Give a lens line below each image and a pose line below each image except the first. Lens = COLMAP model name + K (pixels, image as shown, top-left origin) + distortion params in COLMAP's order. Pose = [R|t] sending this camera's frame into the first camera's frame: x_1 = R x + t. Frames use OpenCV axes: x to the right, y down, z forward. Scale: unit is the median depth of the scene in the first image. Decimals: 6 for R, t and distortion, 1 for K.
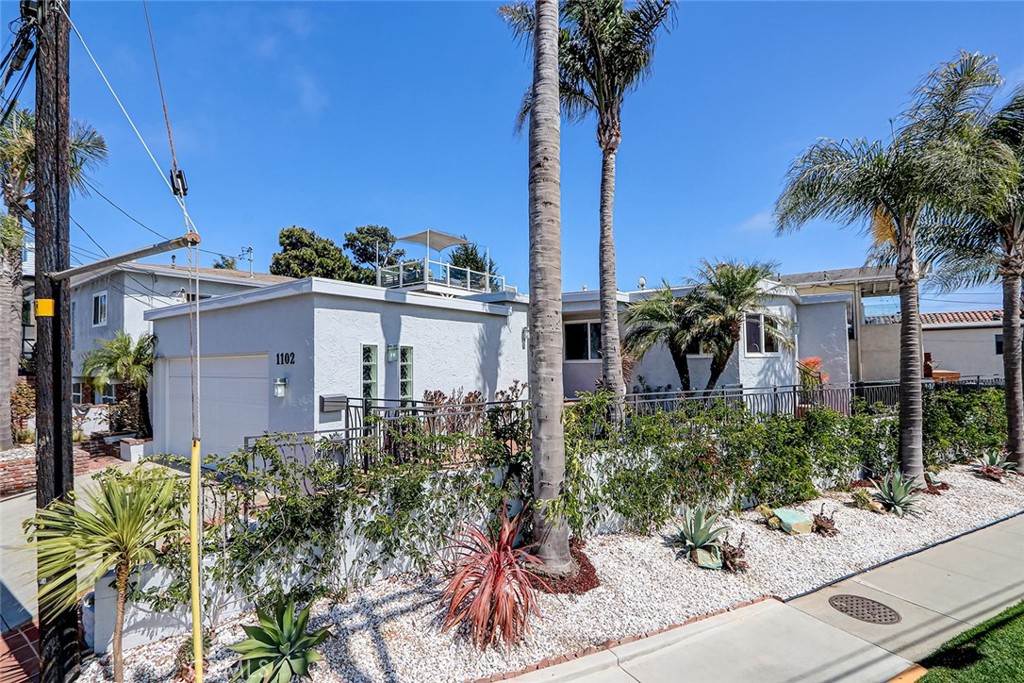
lens RADIAL K [[451.5, 0, 512.0], [0, 451.5, 341.5], [0, 0, 1]] dist [-0.000158, -0.000900]
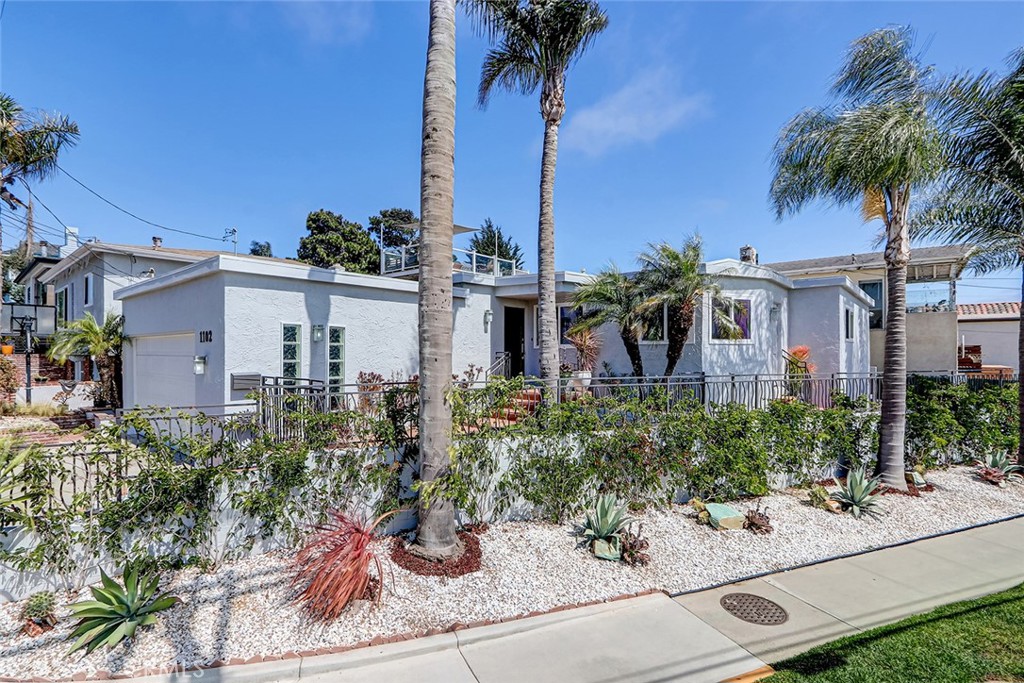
lens RADIAL K [[465.7, 0, 518.0], [0, 465.7, 345.5], [0, 0, 1]] dist [0.000292, -0.000423]
pose [[0.997282, 0.014408, -0.072263, 0.249666], [-0.011871, 0.999302, 0.035416, 0.011554], [0.072723, -0.034462, 0.996757, 0.010647]]
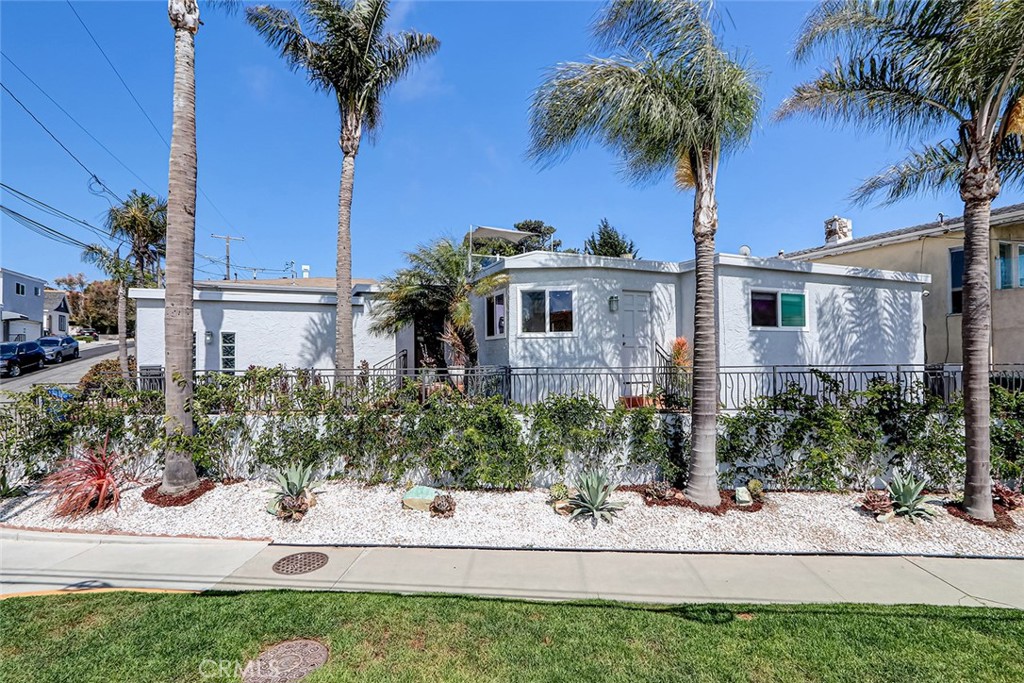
lens RADIAL K [[465.7, 0, 518.0], [0, 465.7, 345.5], [0, 0, 1]] dist [0.000292, -0.000423]
pose [[0.880820, -0.005259, -0.473423, 1.256705], [0.020278, 0.999440, 0.026626, 0.033242], [0.473018, -0.033053, 0.880433, 0.191646]]
